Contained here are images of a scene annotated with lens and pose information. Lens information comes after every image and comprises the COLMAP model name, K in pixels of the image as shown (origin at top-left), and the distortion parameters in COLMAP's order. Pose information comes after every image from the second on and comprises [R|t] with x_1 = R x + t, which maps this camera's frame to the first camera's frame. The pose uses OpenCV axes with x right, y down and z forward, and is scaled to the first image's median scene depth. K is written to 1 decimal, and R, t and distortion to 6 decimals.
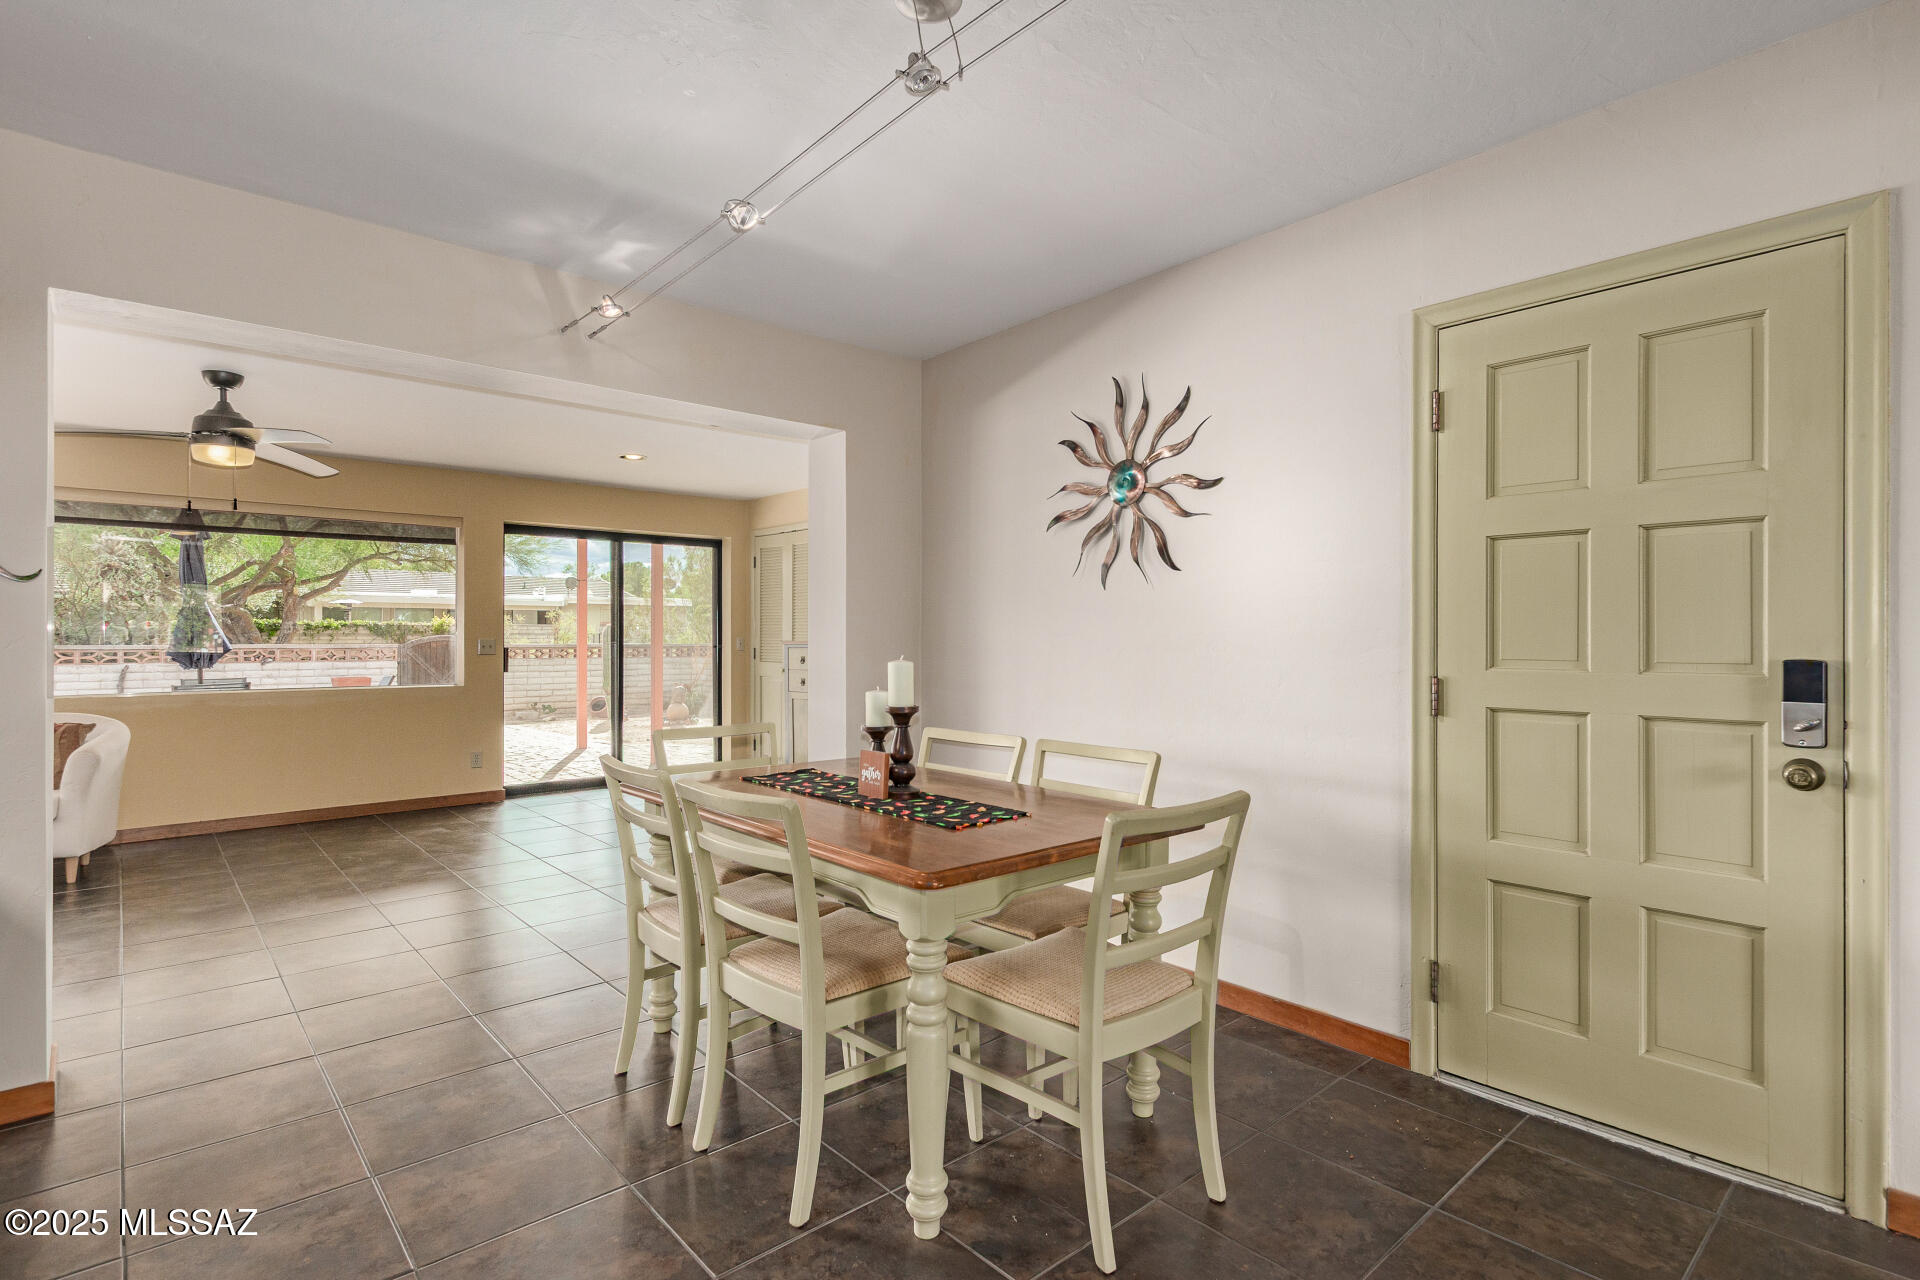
lens RADIAL K [[947.7, 0, 980.9], [0, 947.7, 638.6], [0, 0, 1]] dist [0.012045, -0.000922]
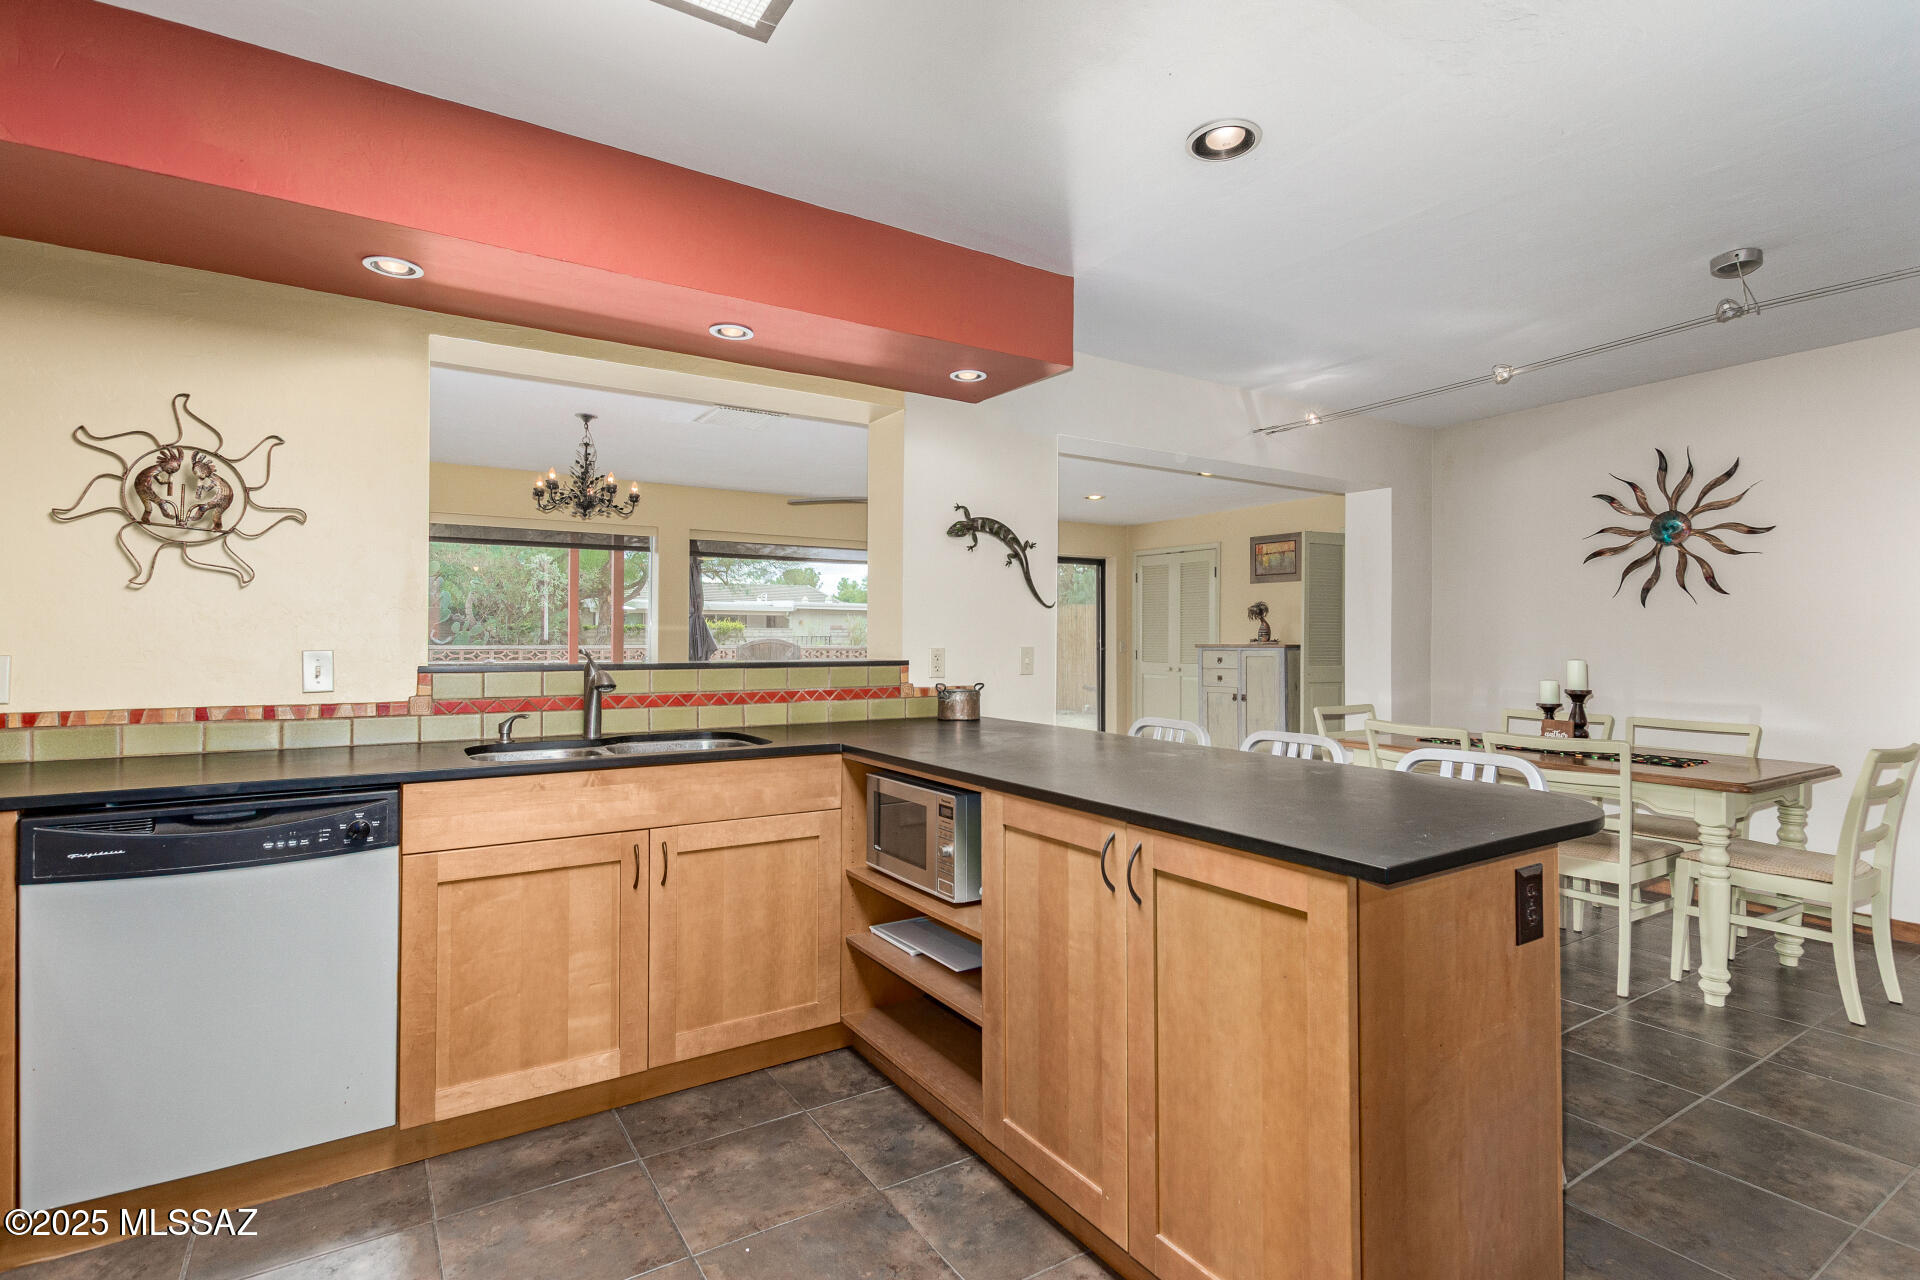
lens RADIAL K [[947.7, 0, 976.6], [0, 947.7, 631.1], [0, 0, 1]] dist [0.012045, -0.000922]
pose [[0.988121, 0.002280, -0.153664, -0.609807], [-0.004082, 0.999927, -0.011412, 0.000816], [0.153626, 0.011904, 0.988057, -0.482082]]
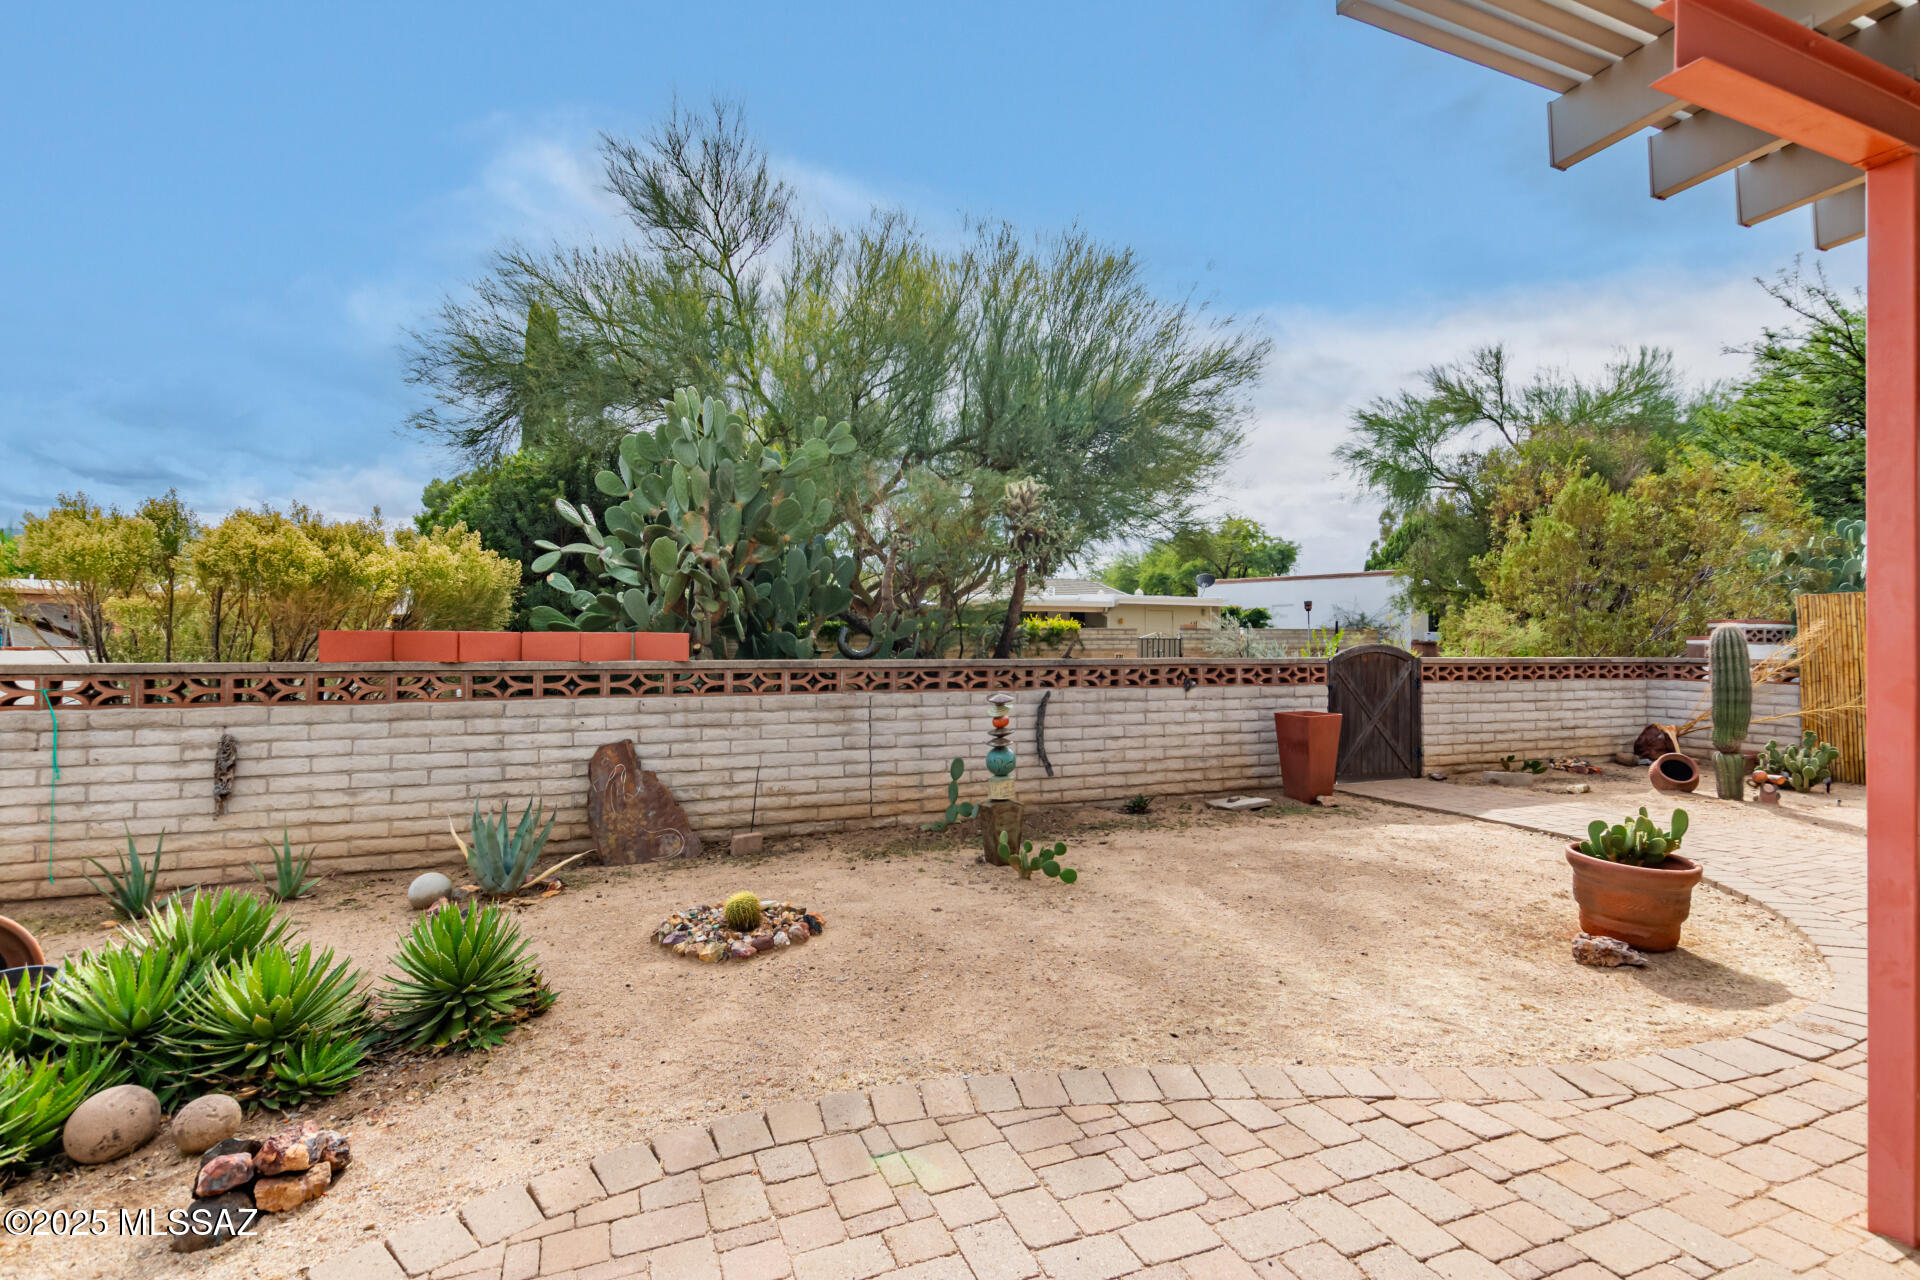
lens RADIAL K [[928.8, 0, 977.6], [0, 928.8, 635.4], [0, 0, 1]] dist [0.008478, 0.002317]
pose [[0.946853, 0.000006, -0.321666, -2.762425], [-0.003796, 0.999931, -0.011154, -0.005044], [0.321644, 0.011782, 0.946787, 1.531927]]
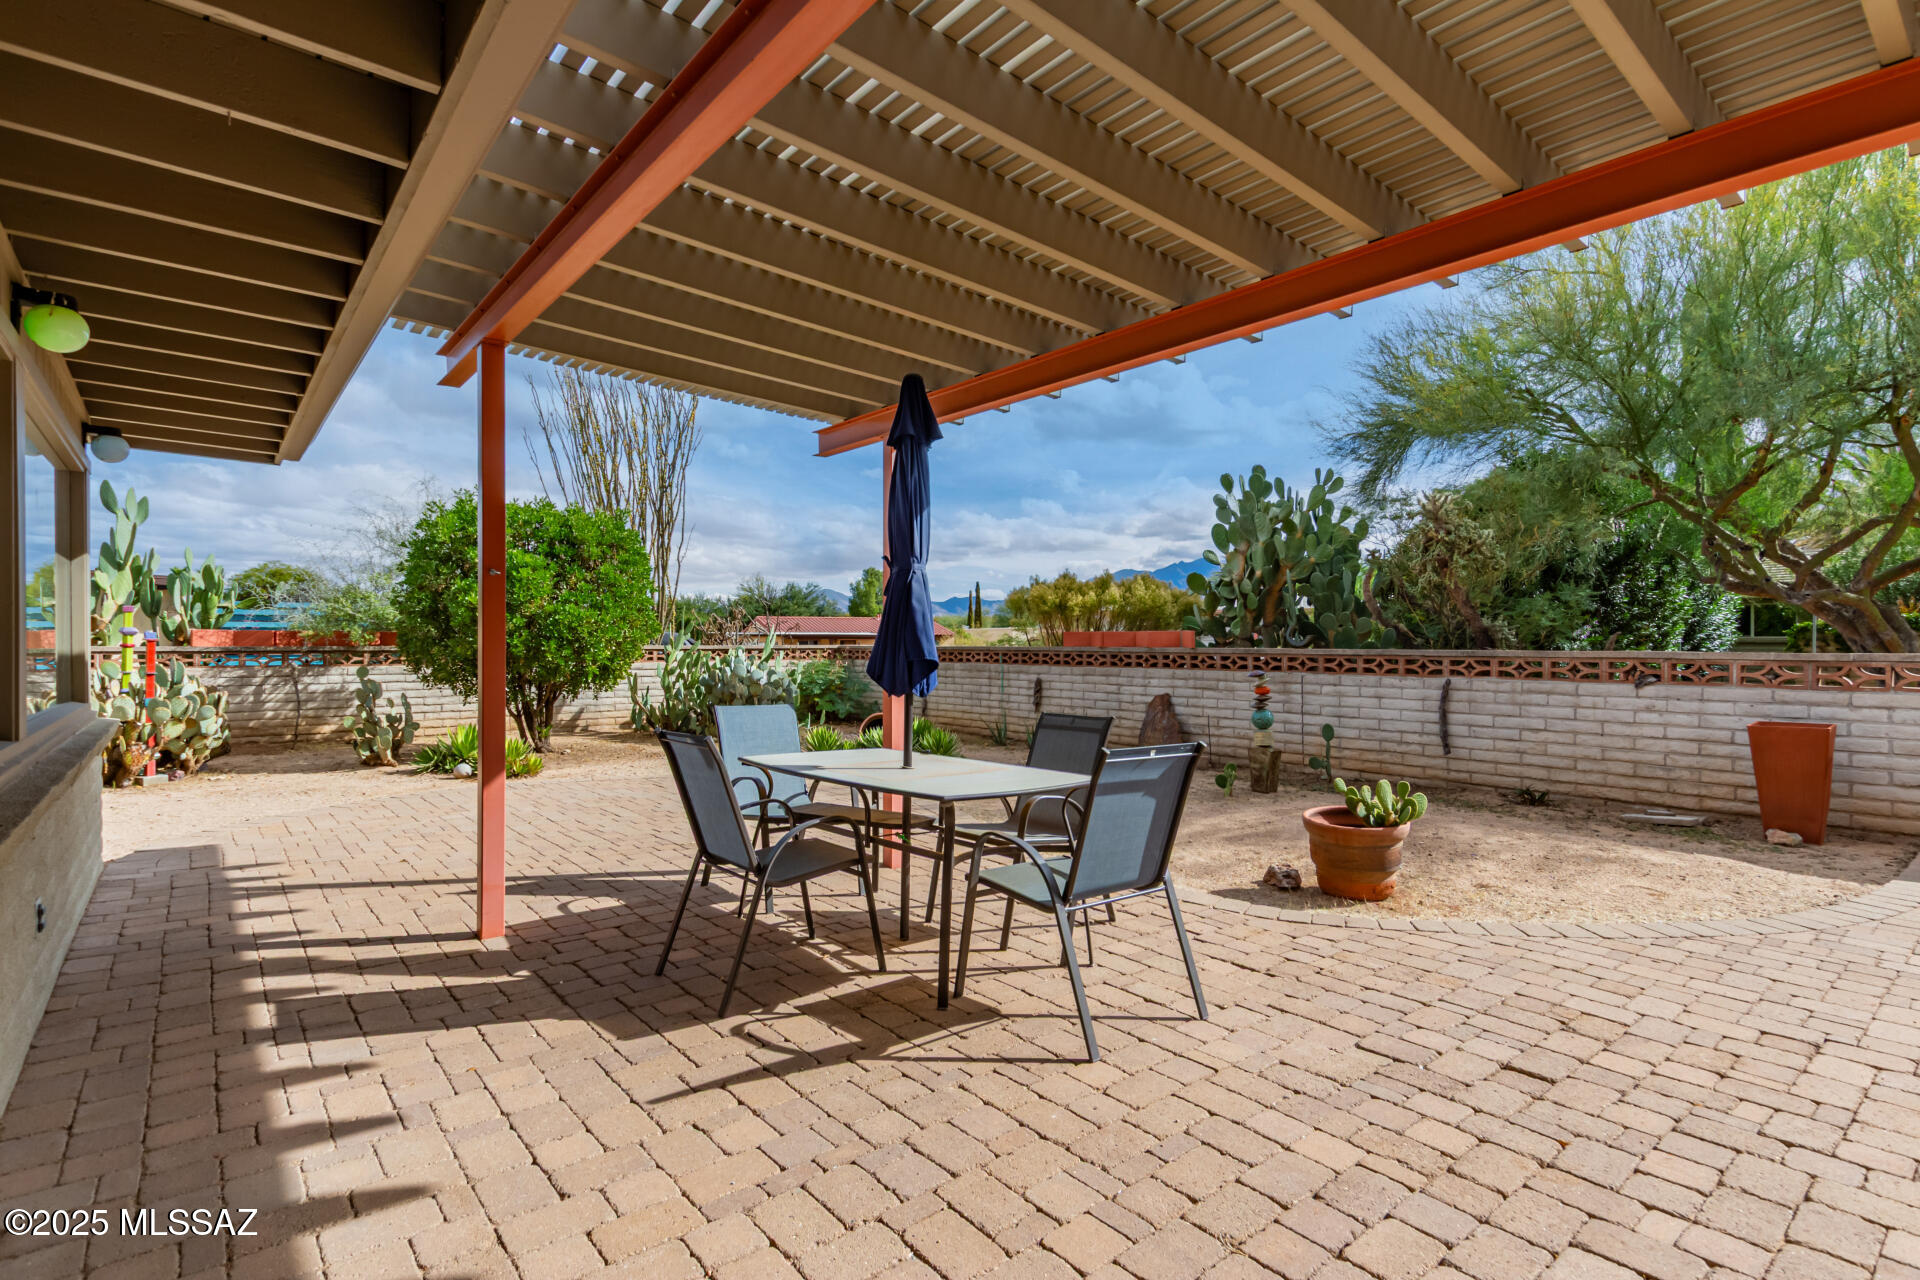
lens RADIAL K [[947.7, 0, 966.9], [0, 947.7, 638.5], [0, 0, 1]] dist [0.012045, -0.000922]
pose [[-0.052121, -0.002836, -0.998637, -0.715933], [-0.005285, 0.999983, -0.002564, 0.009393], [0.998627, 0.005144, -0.052135, 2.567603]]
